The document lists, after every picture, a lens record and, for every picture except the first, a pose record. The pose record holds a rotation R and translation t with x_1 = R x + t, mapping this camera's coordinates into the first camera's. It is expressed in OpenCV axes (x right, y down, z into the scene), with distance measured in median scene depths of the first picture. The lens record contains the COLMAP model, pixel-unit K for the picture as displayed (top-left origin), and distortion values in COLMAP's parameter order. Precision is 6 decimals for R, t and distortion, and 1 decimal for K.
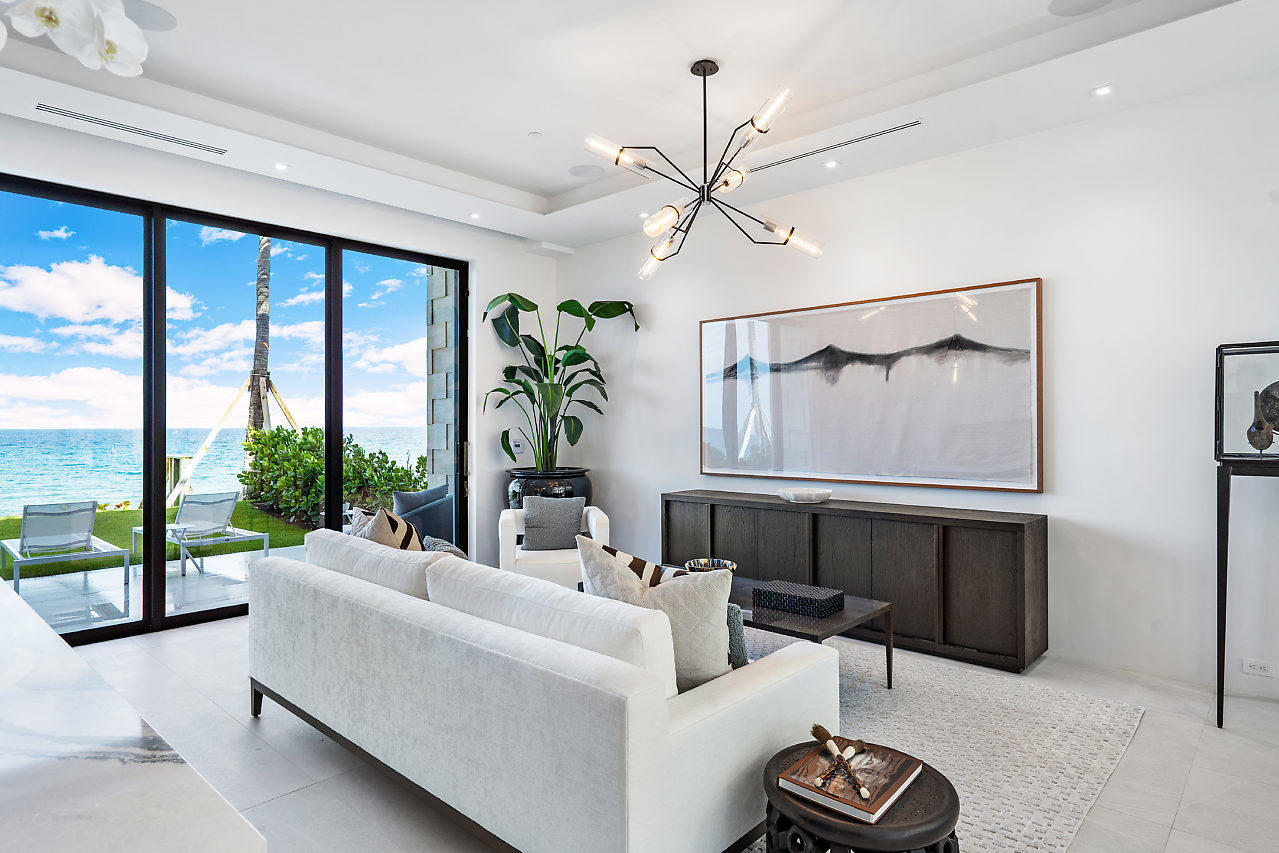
lens RADIAL K [[713.2, 0, 636.4], [0, 713.2, 419.5], [0, 0, 1]] dist [0.002213, -0.000469]
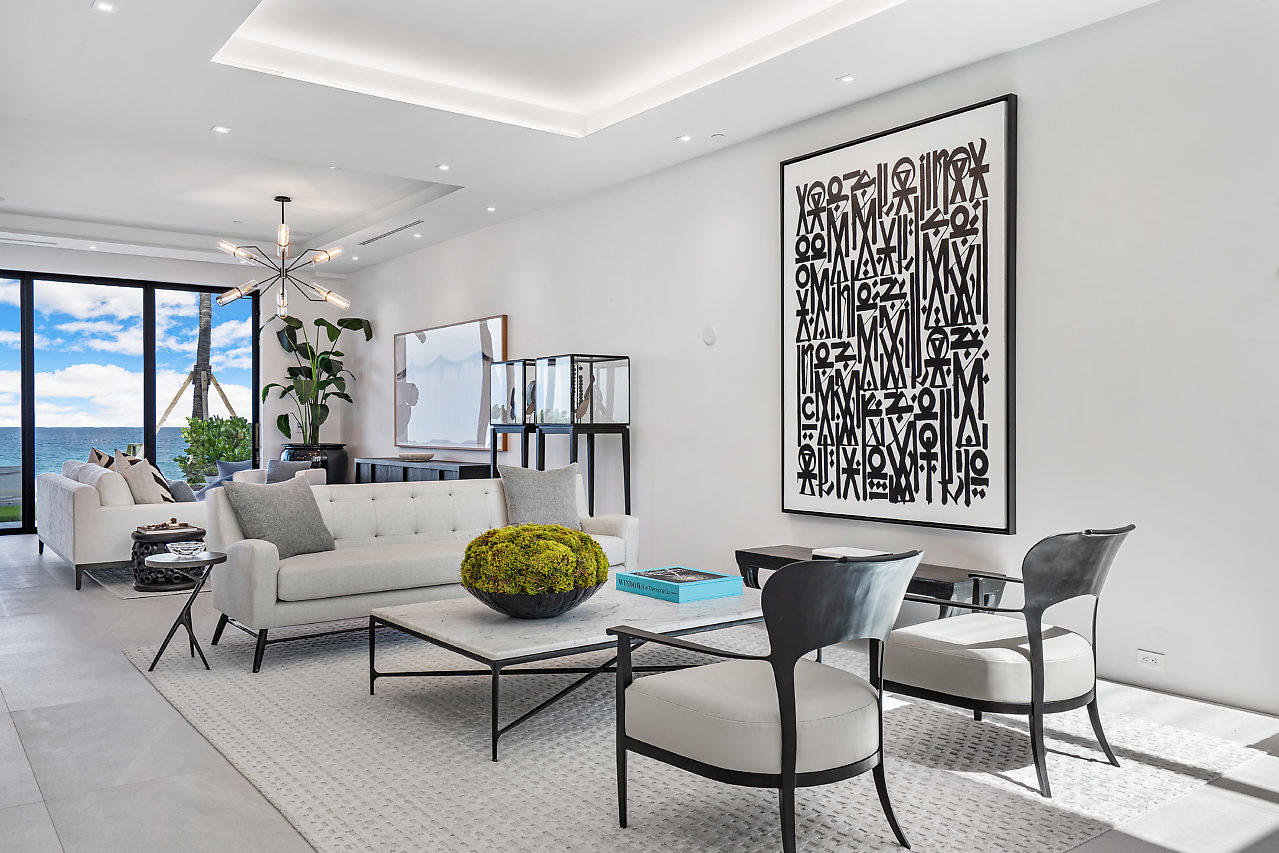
lens RADIAL K [[989.5, 0, 645.2], [0, 989.5, 429.6], [0, 0, 1]] dist [0.004191, -0.006918]
pose [[0.983201, 0.002862, -0.182505, 0.892184], [-0.000475, 0.999914, 0.013119, 0.019719], [0.182527, -0.012812, 0.983117, -0.766348]]
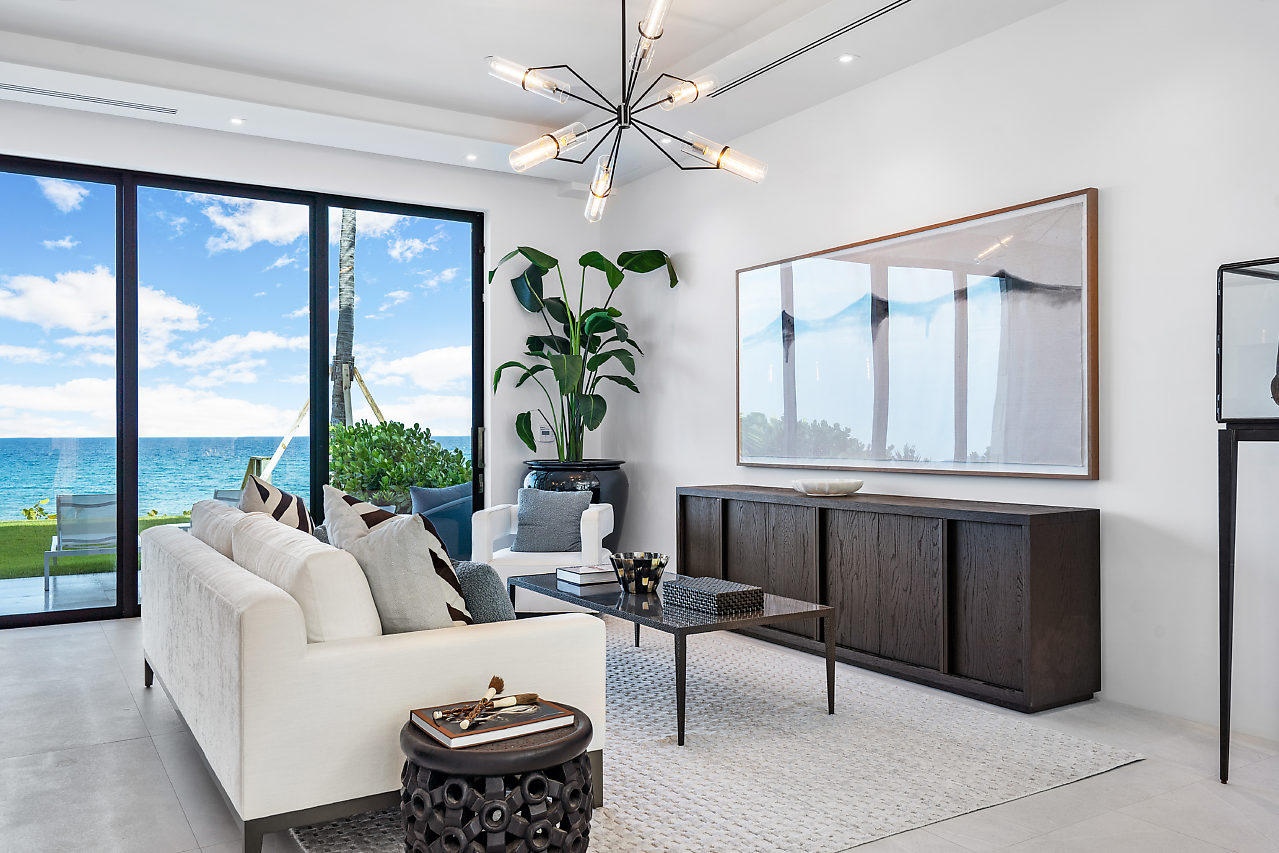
lens RADIAL K [[989.5, 0, 645.2], [0, 989.5, 429.6], [0, 0, 1]] dist [0.004191, -0.006918]
pose [[0.965352, -0.002198, -0.260941, 0.271247], [0.003591, 0.999982, 0.004862, 0.031240], [0.260926, -0.005631, 0.965343, -0.077684]]
